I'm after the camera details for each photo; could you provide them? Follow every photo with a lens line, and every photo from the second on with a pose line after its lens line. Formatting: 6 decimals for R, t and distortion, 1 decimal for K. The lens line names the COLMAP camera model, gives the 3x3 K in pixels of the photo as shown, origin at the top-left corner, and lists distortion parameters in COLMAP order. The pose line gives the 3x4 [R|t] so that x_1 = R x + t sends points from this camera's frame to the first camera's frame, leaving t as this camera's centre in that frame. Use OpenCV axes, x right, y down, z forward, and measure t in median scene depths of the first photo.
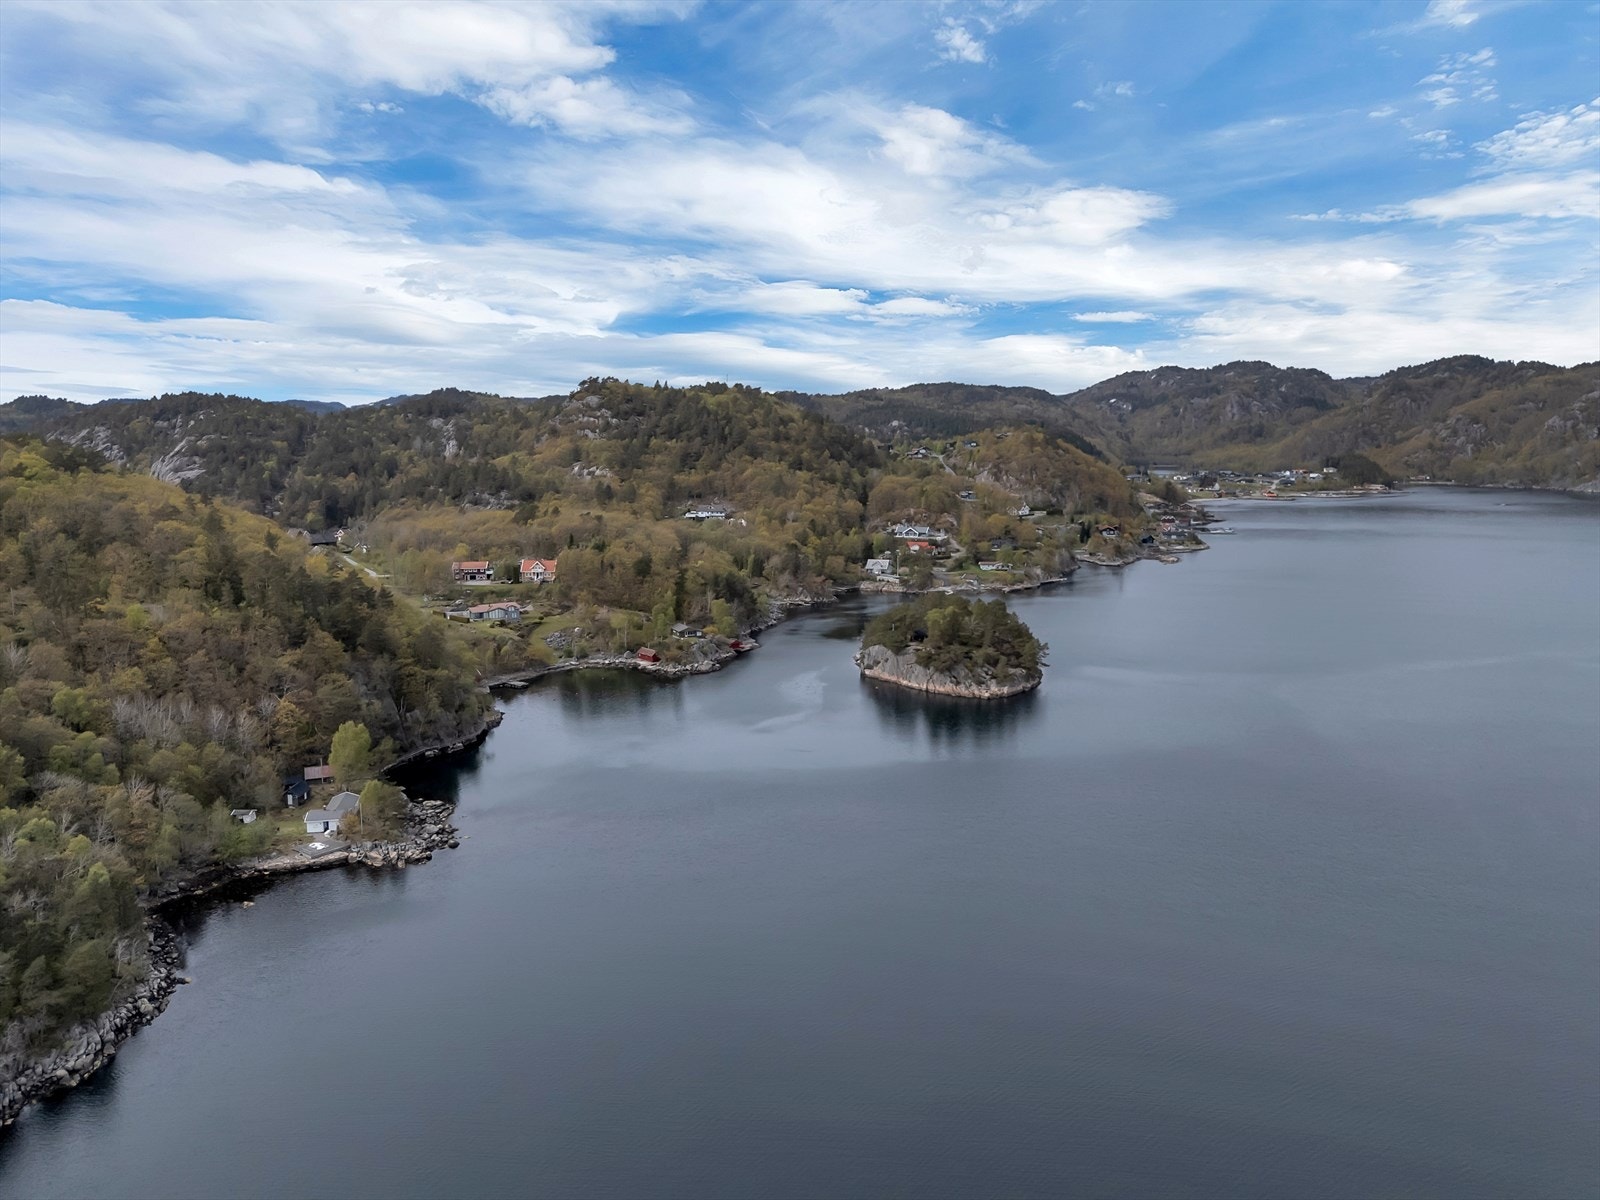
lens RADIAL K [[1148.7, 0, 800.0], [0, 1148.7, 600.0], [0, 0, 1]] dist [0.100446, -0.156289]
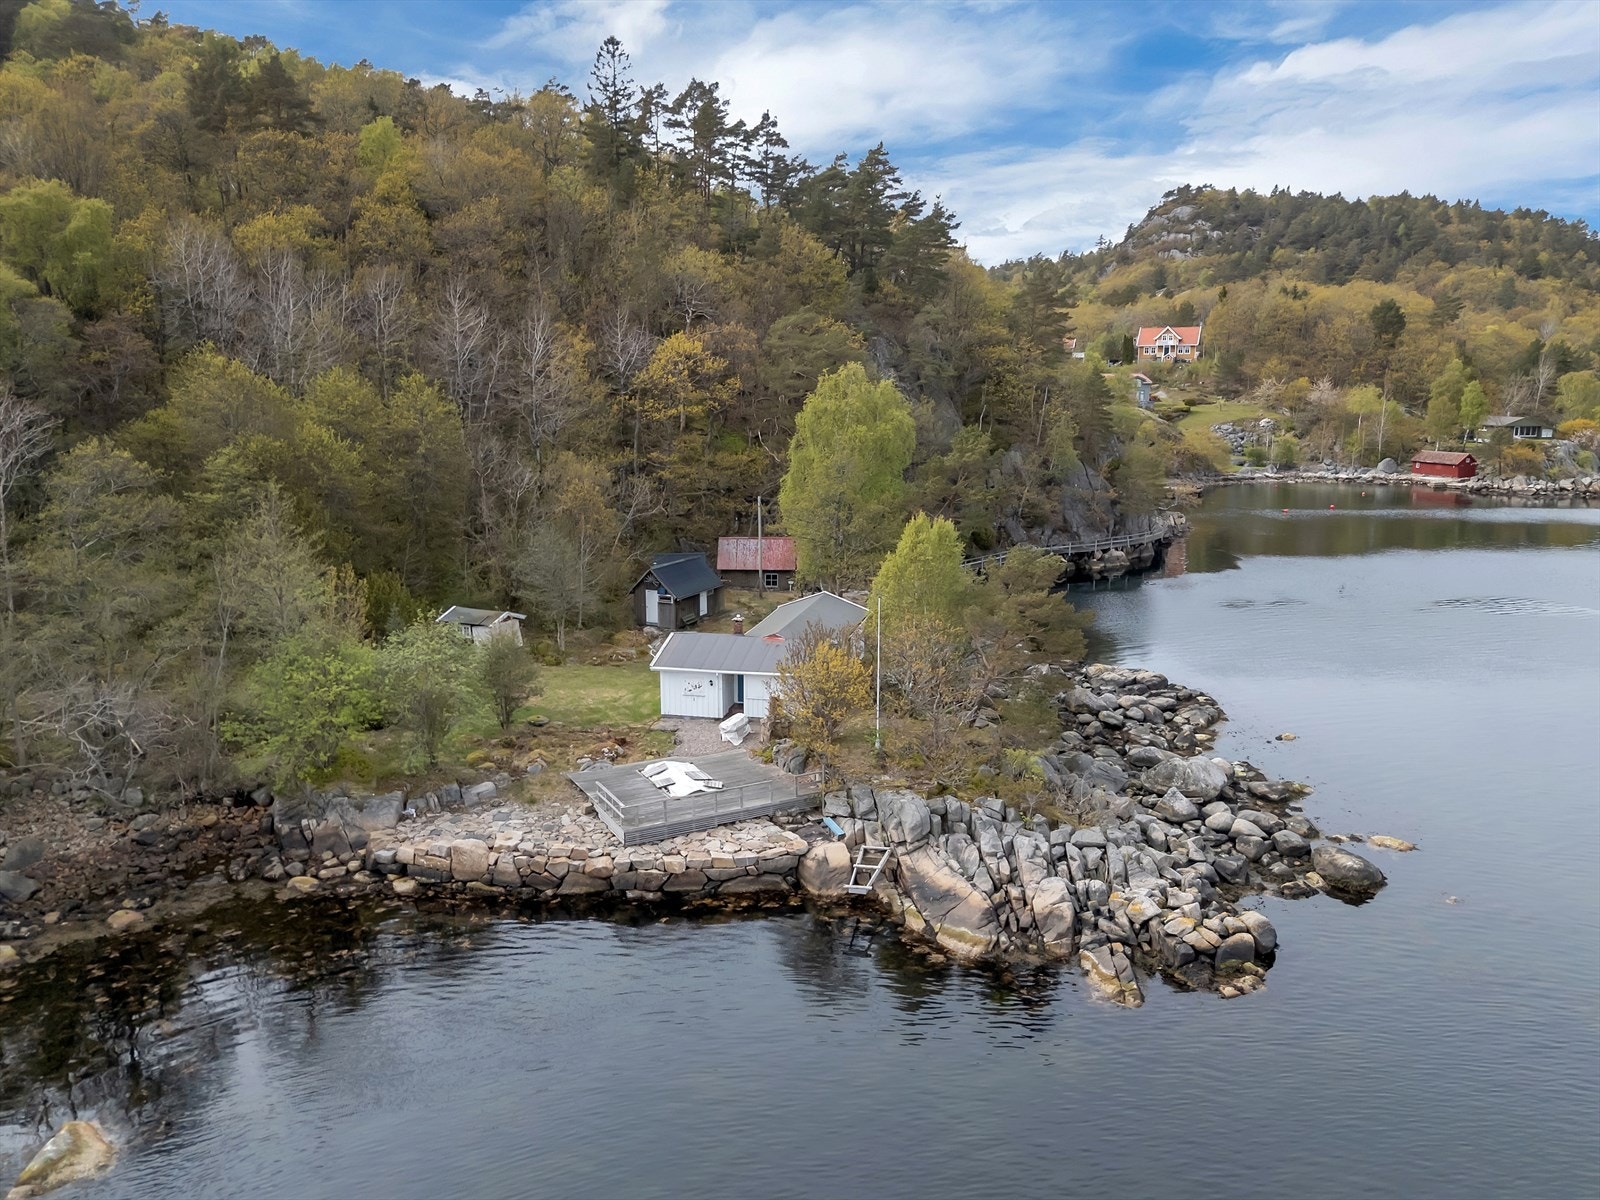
lens RADIAL K [[1159.6, 0, 800.0], [0, 1159.6, 600.0], [0, 0, 1]] dist [0.034191, -0.021508]
pose [[0.912744, 0.075335, -0.401527, -0.172593], [-0.059205, 0.996867, 0.052452, 0.092134], [0.404220, -0.024103, 0.914344, 0.451889]]
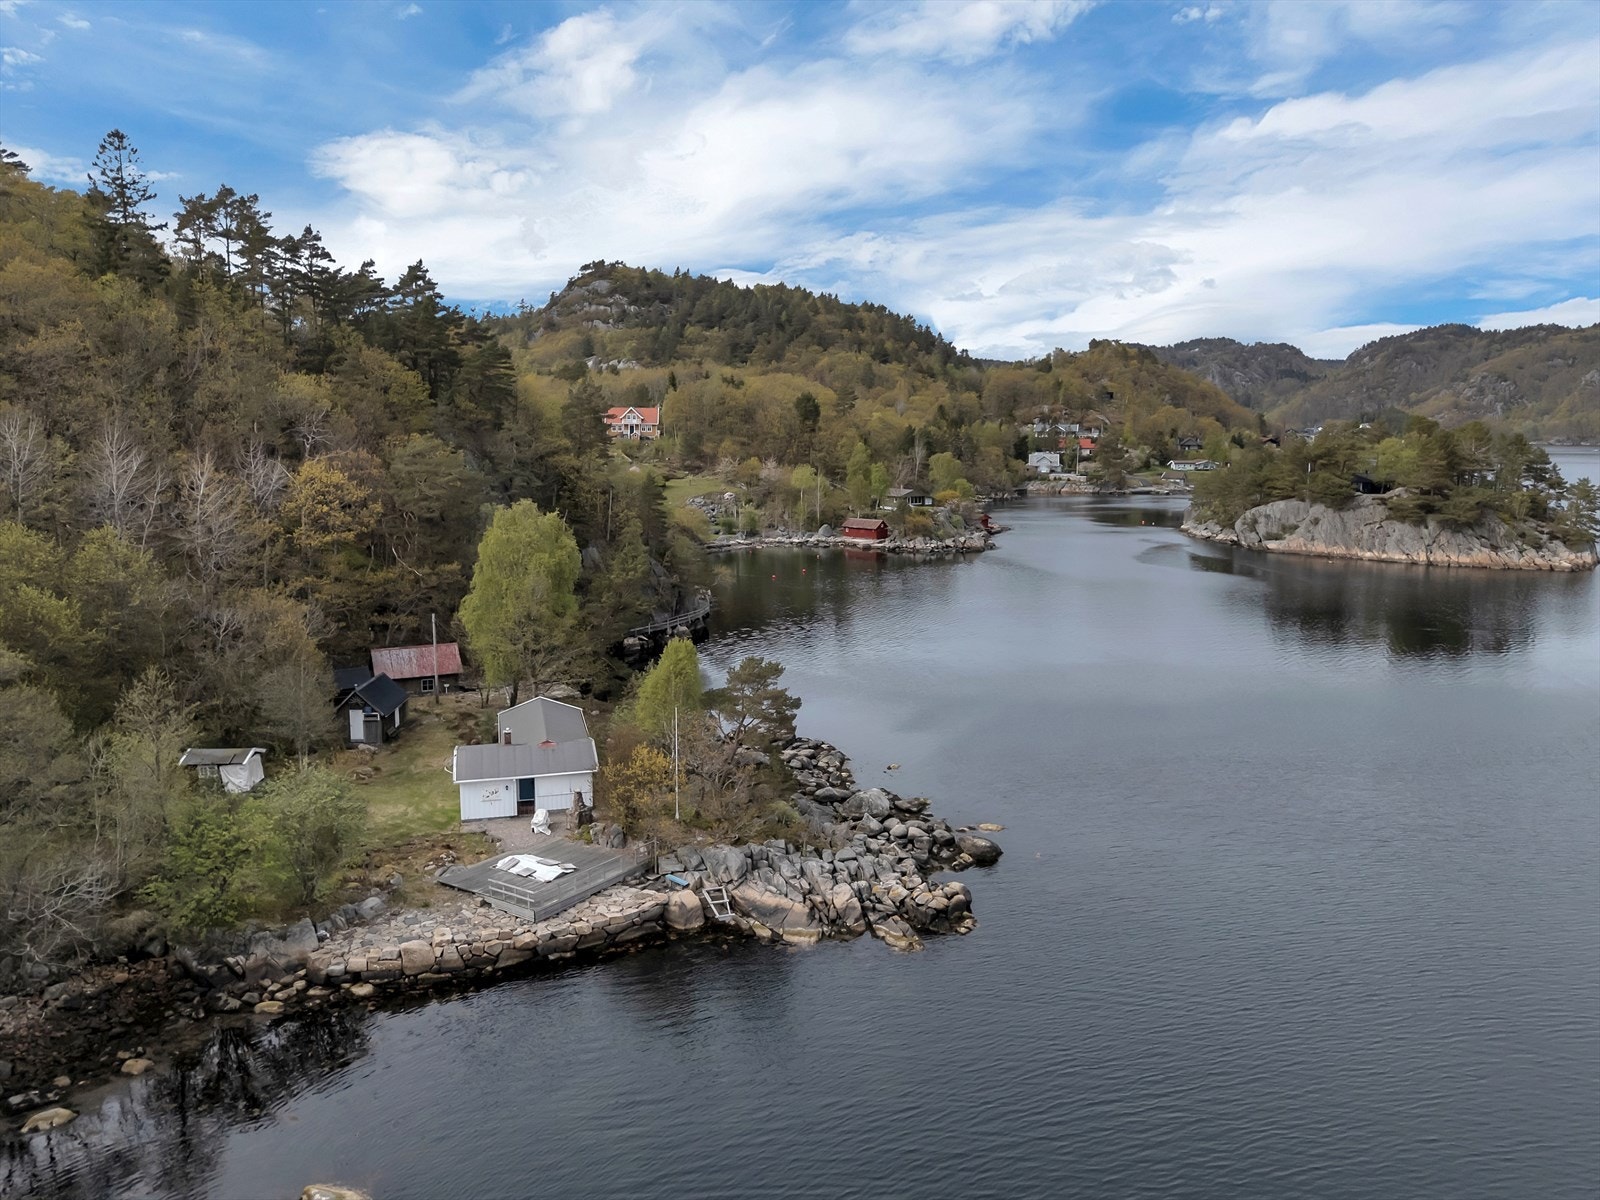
lens RADIAL K [[1159.6, 0, 800.0], [0, 1159.6, 600.0], [0, 0, 1]] dist [0.034191, -0.021508]
pose [[0.997441, -0.005826, 0.071255, -0.204492], [0.005850, 0.999983, -0.000132, 0.083137], [-0.071253, 0.000548, 0.997458, 0.403255]]
